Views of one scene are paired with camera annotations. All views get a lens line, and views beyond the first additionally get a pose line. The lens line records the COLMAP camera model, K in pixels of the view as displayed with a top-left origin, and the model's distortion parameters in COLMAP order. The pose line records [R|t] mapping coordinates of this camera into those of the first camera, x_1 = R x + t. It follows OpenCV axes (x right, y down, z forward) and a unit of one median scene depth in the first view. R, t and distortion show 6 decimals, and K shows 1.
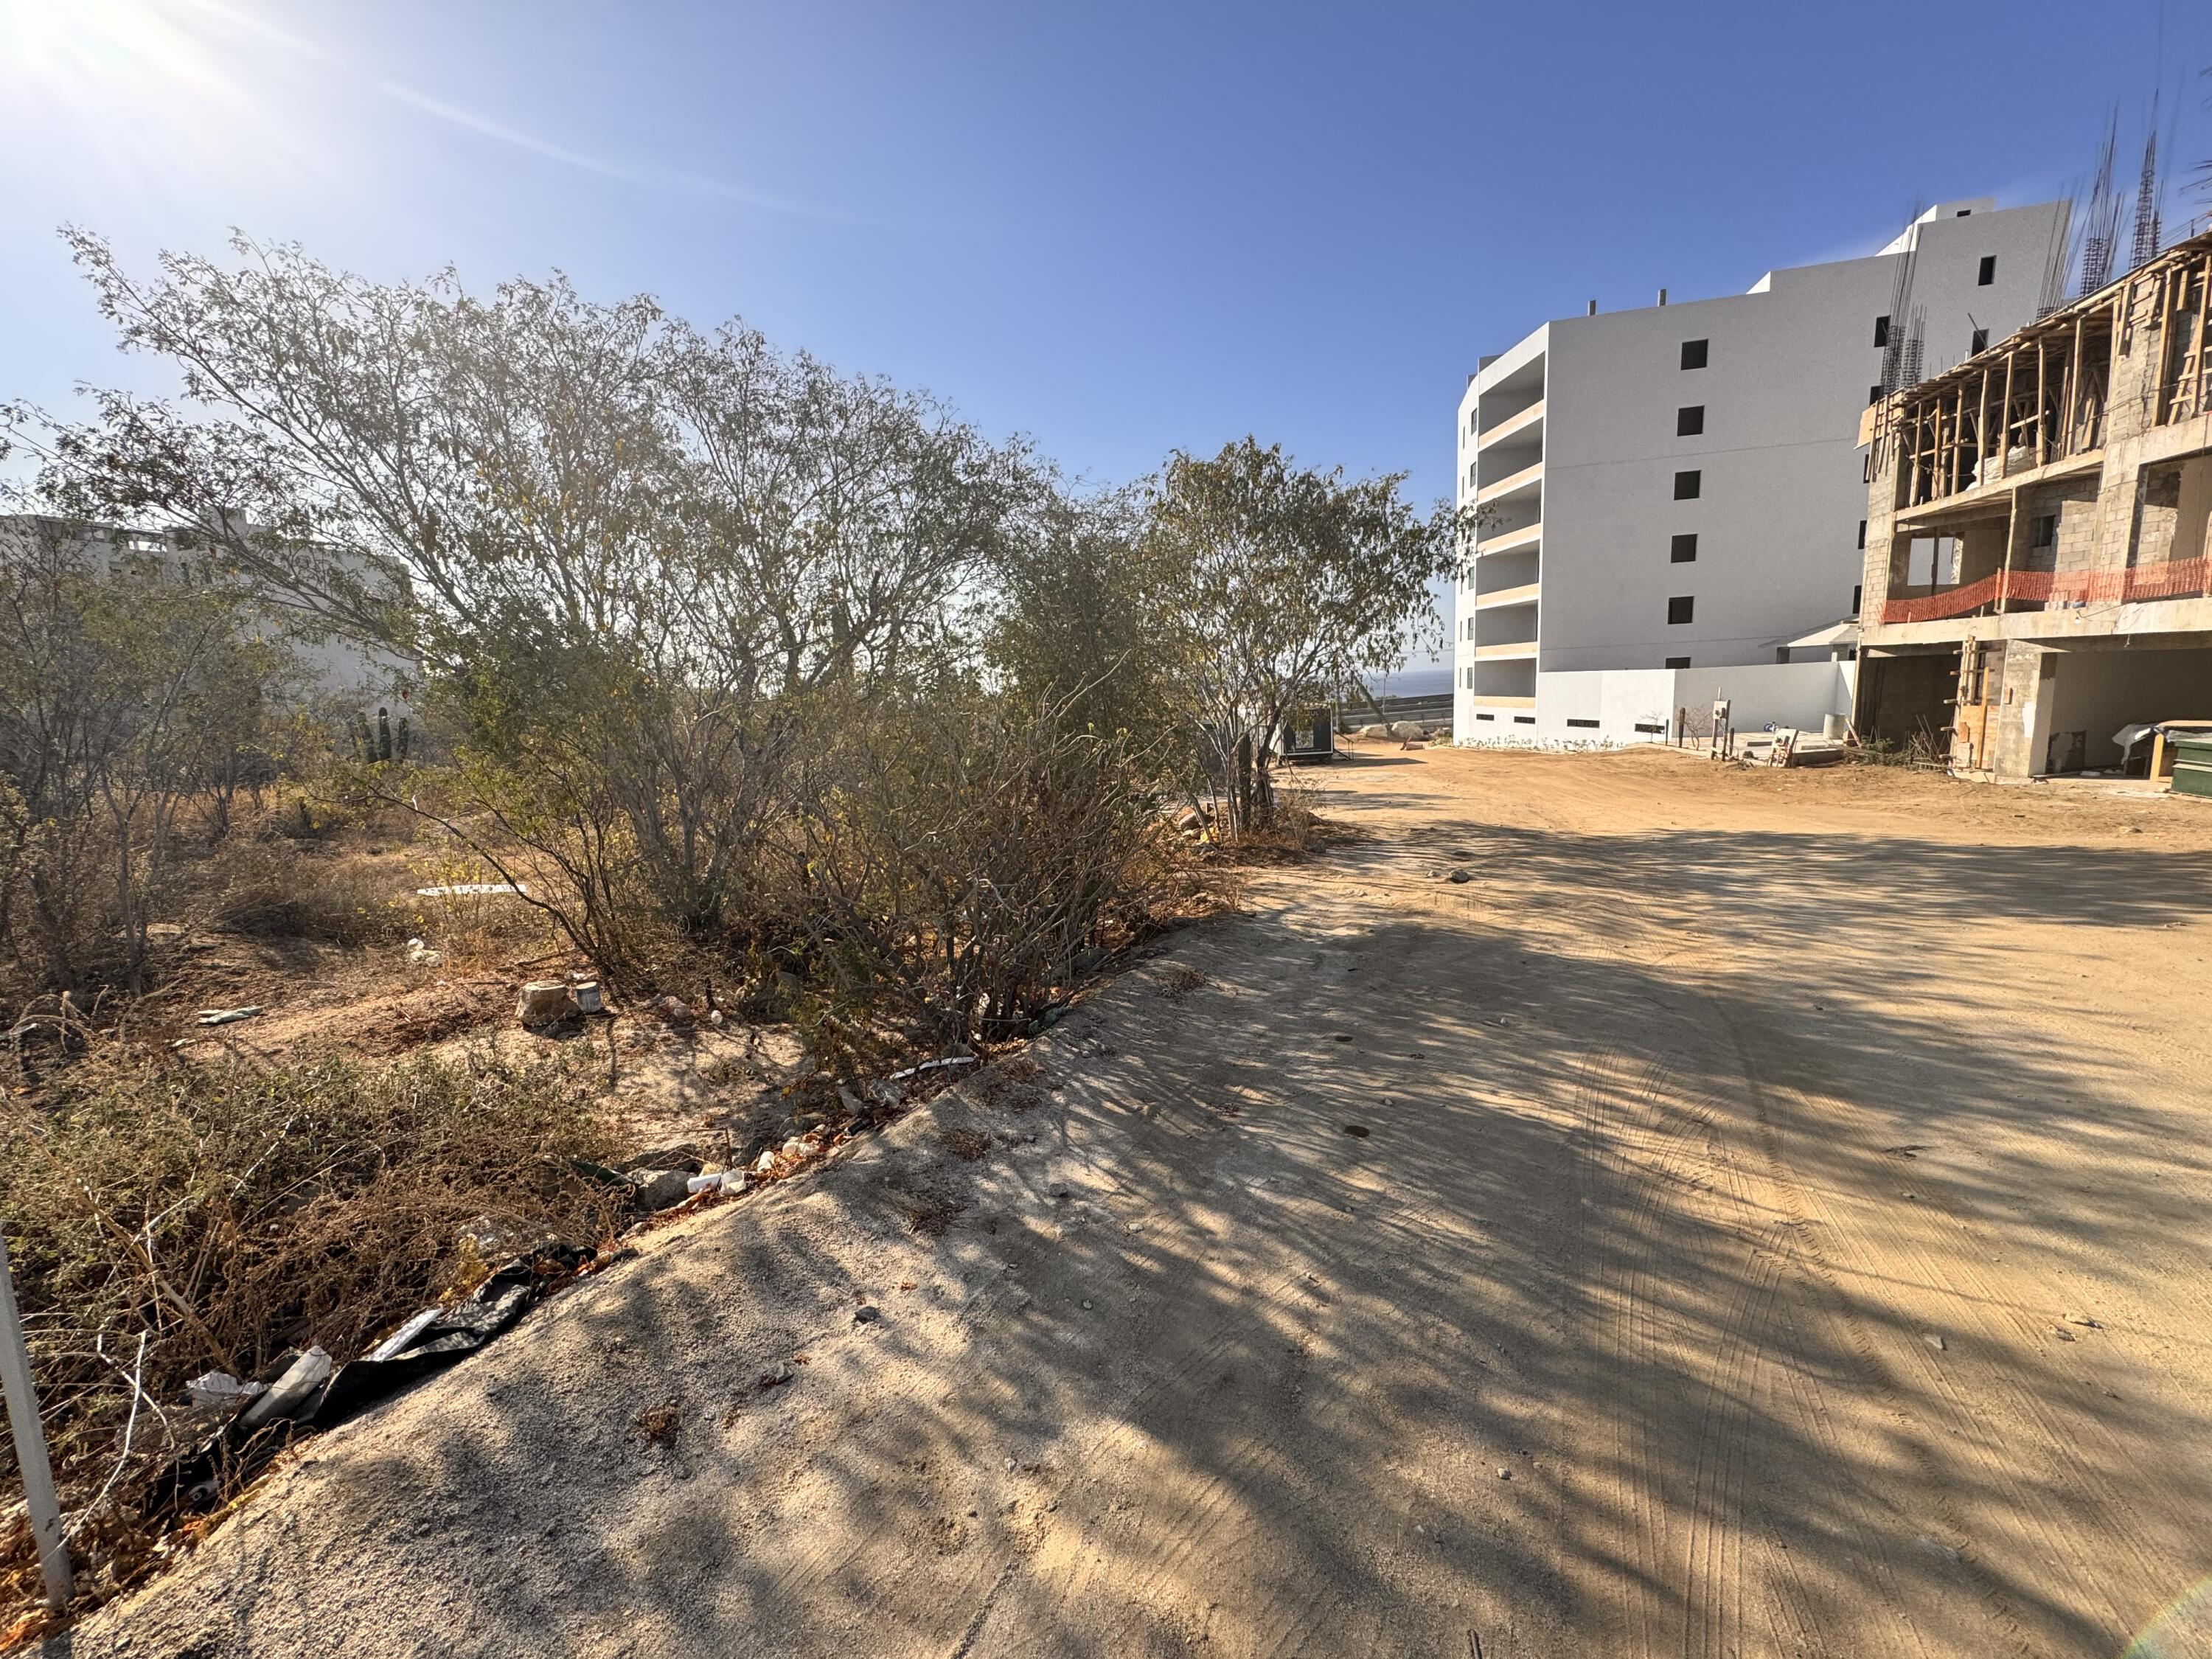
lens RADIAL K [[878.6, 0, 1106.0], [0, 878.6, 829.5], [0, 0, 1]] dist [-0.002604, -0.000112]
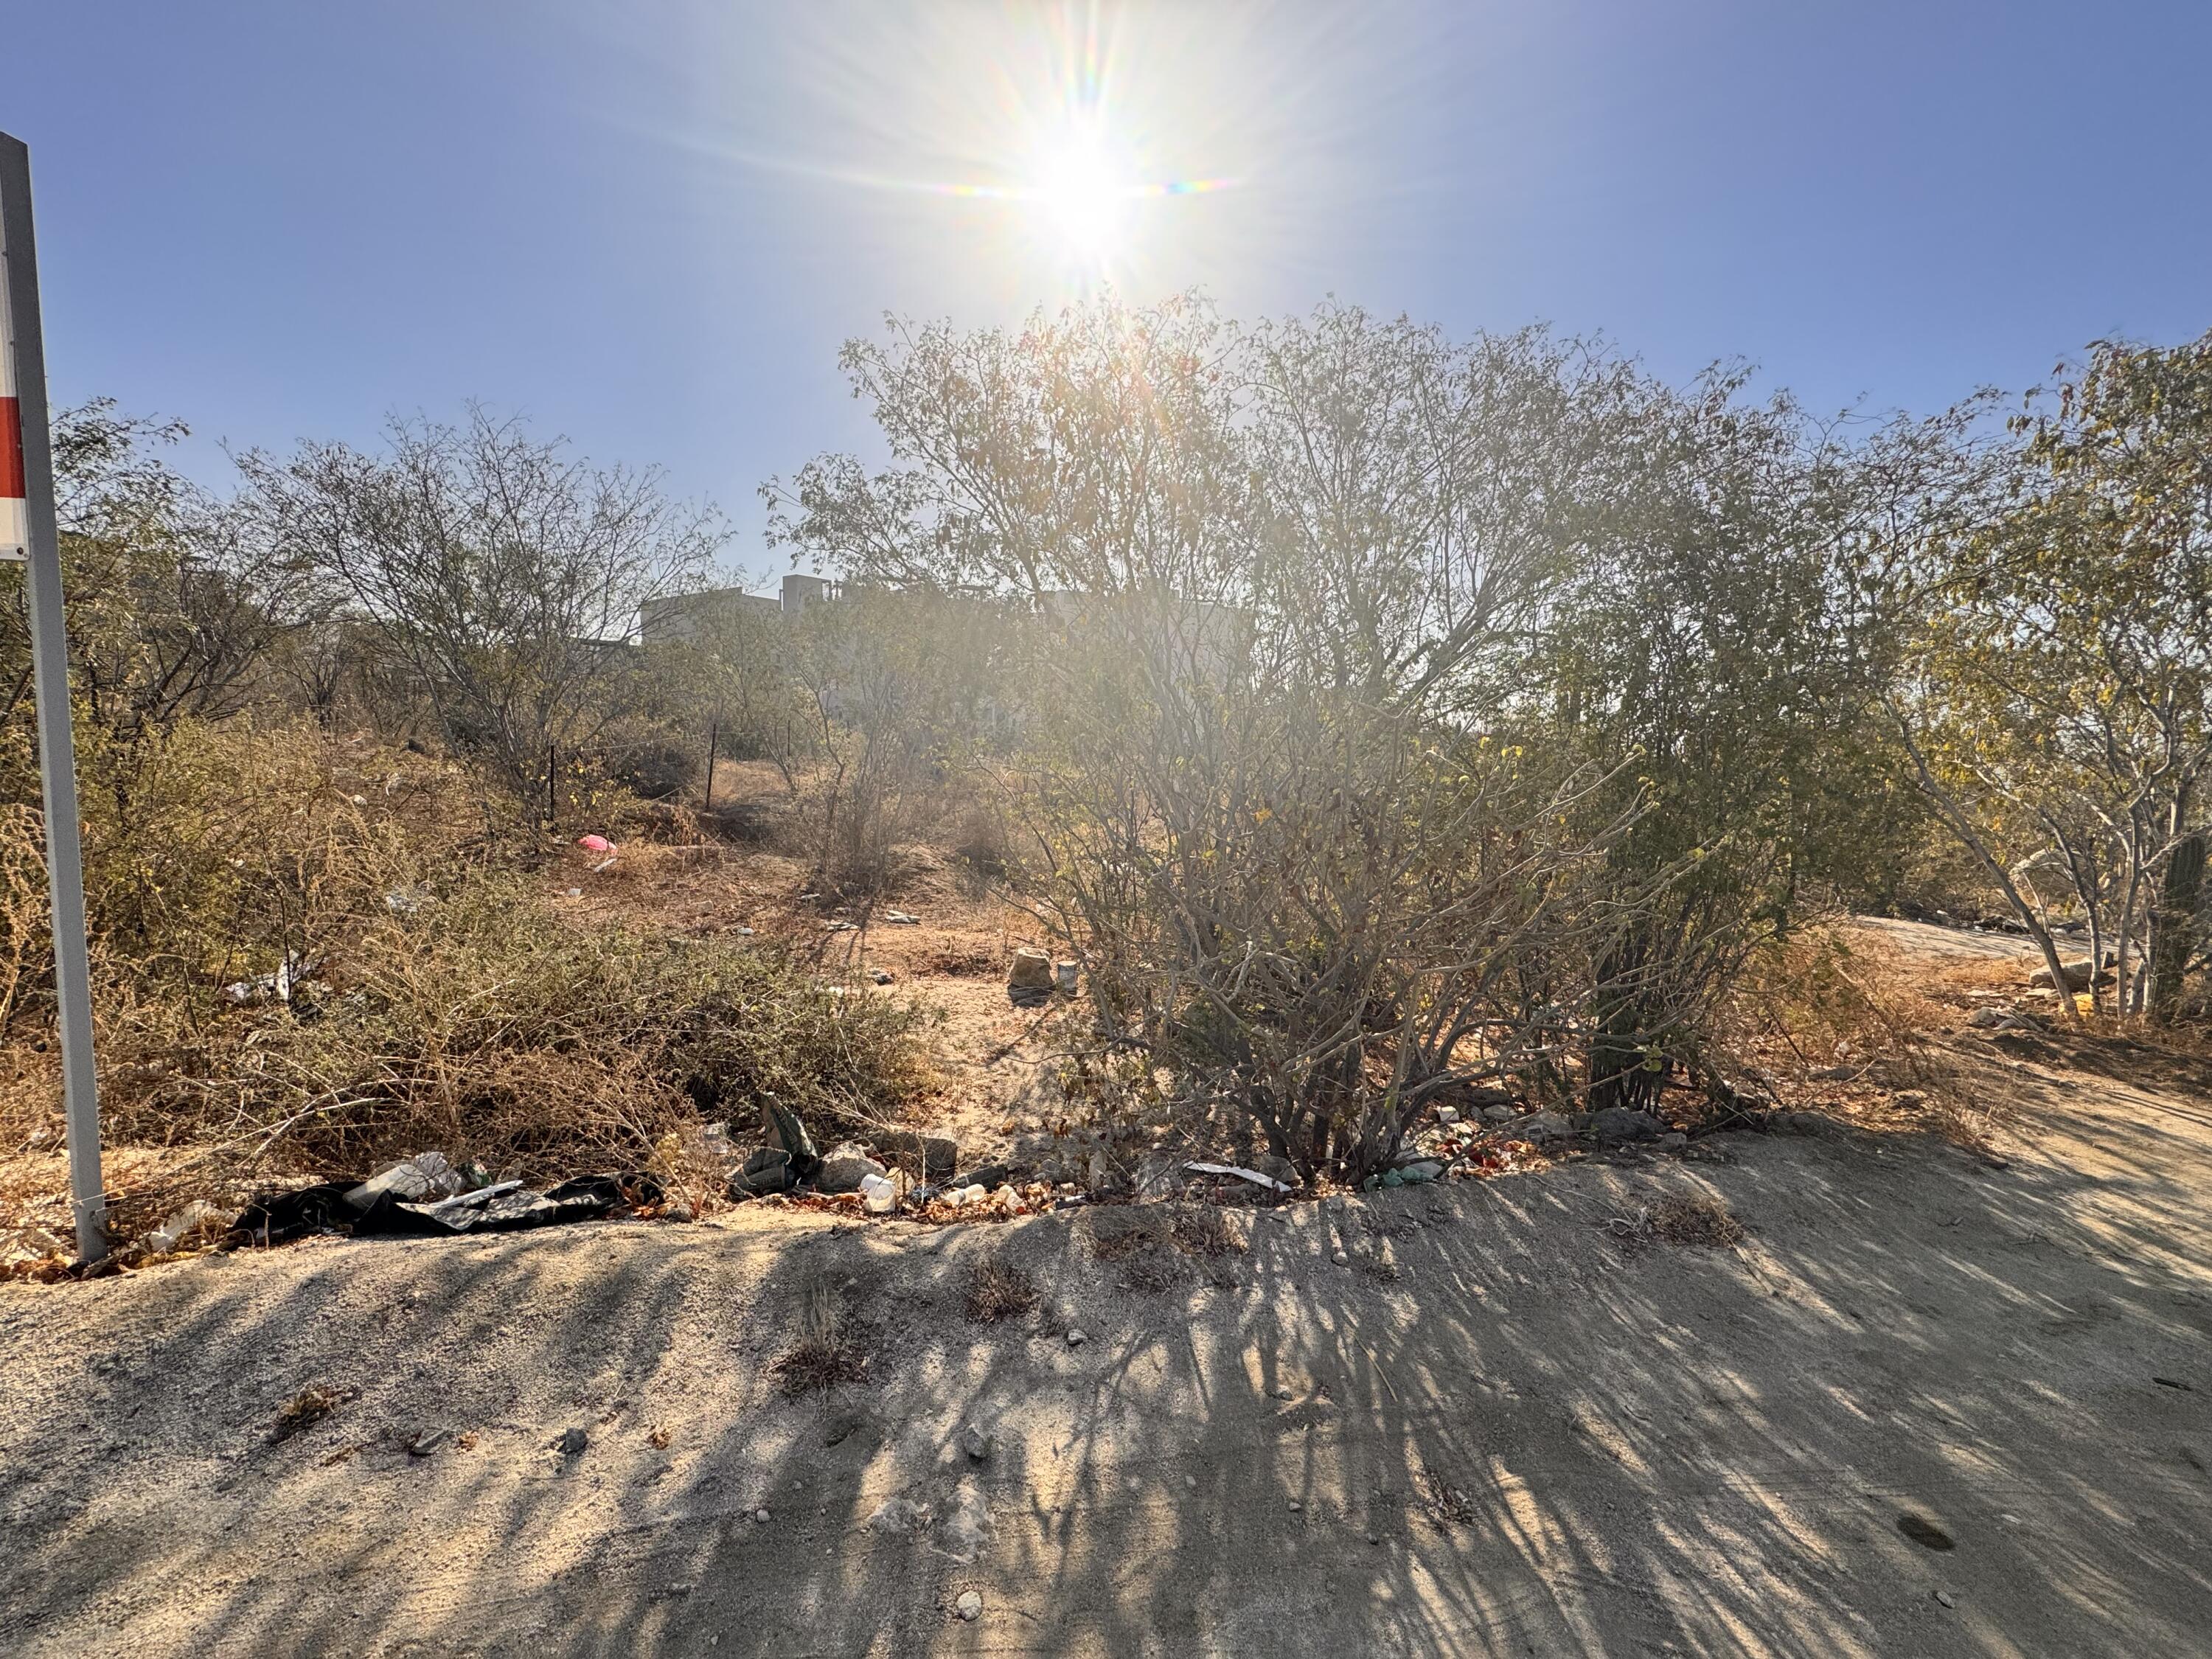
lens RADIAL K [[878.6, 0, 1106.0], [0, 878.6, 829.5], [0, 0, 1]] dist [-0.002604, -0.000112]
pose [[0.672592, 0.143571, -0.725953, 0.275674], [-0.179507, 0.983353, 0.028165, -0.028773], [0.717912, 0.111370, 0.687168, 0.429206]]
